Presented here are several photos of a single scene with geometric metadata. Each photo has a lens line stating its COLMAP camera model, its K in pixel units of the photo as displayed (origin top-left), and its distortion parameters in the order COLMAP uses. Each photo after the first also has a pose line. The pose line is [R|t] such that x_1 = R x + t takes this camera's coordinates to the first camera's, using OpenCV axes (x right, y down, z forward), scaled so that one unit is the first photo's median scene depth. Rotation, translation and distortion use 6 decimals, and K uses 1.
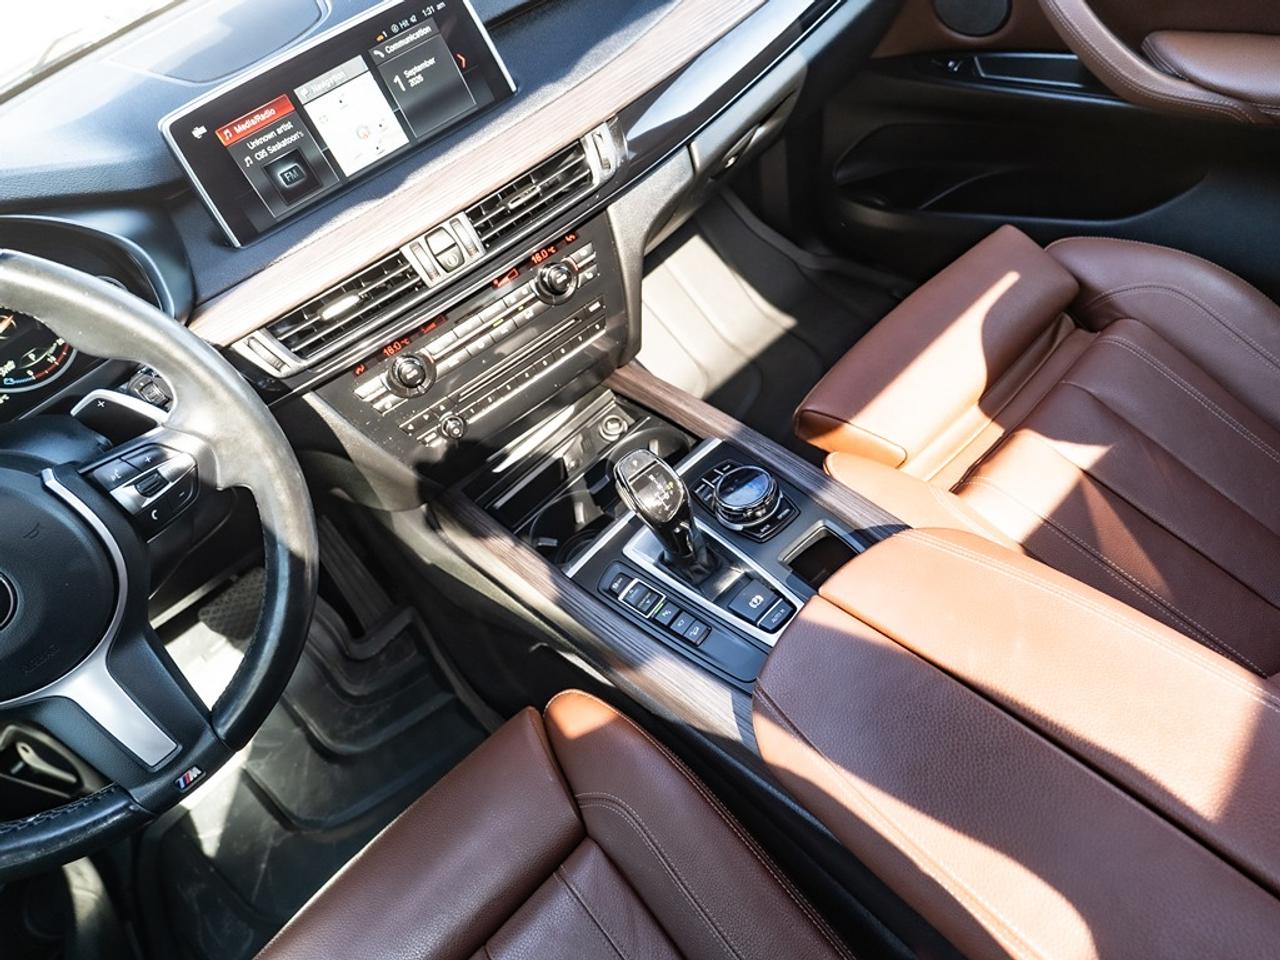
lens RADIAL K [[791.7, 0, 646.9], [0, 791.7, 469.5], [0, 0, 1]] dist [-0.009010, -0.002046]
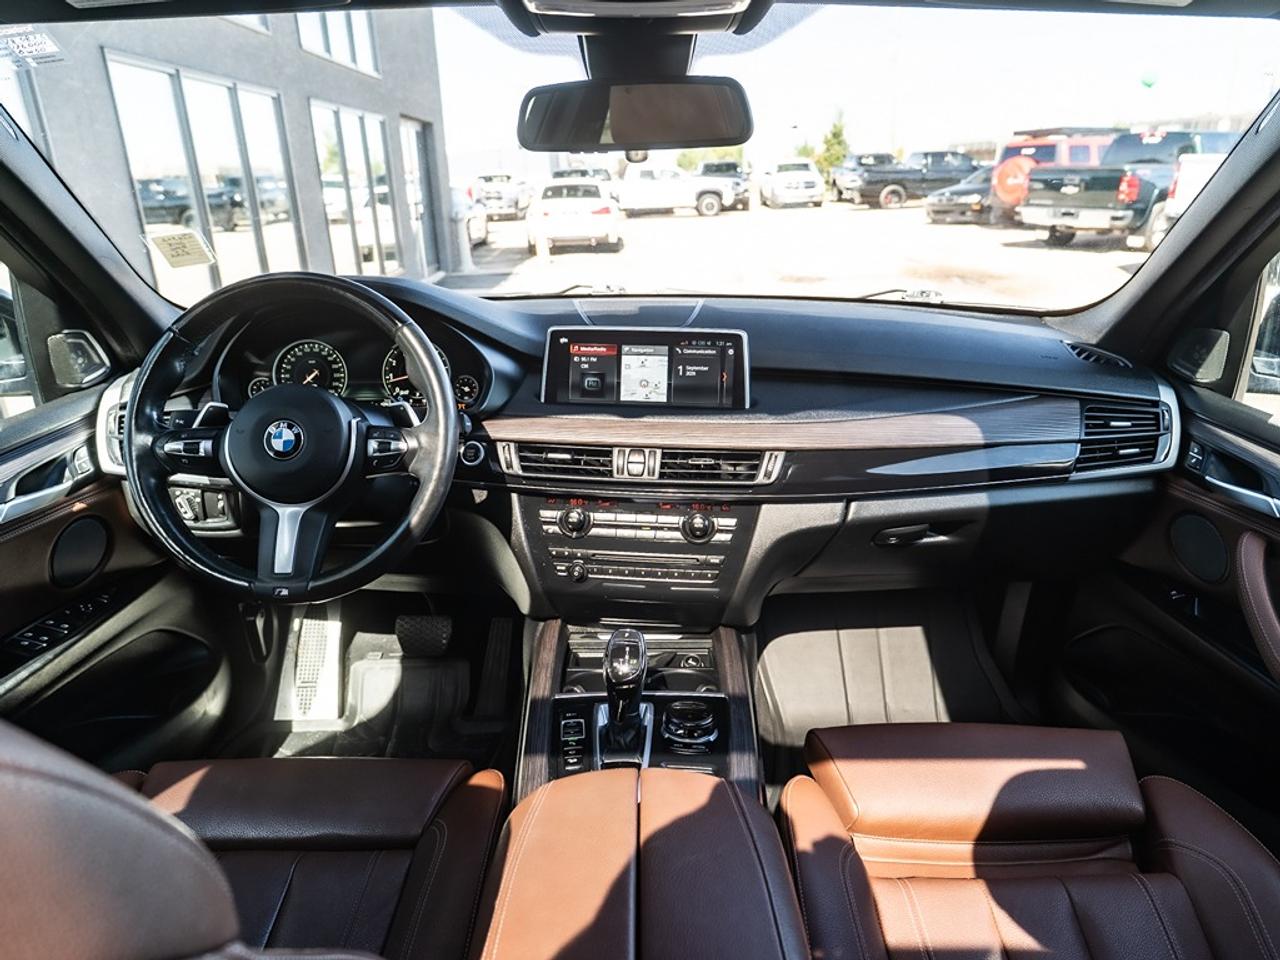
lens RADIAL K [[791.7, 0, 635.5], [0, 791.7, 473.5], [0, 0, 1]] dist [-0.009010, -0.002046]
pose [[0.723871, 0.447947, -0.524742, 0.529396], [-0.626742, 0.744917, -0.228678, 0.079270], [0.288453, 0.494411, 0.819971, -0.212815]]
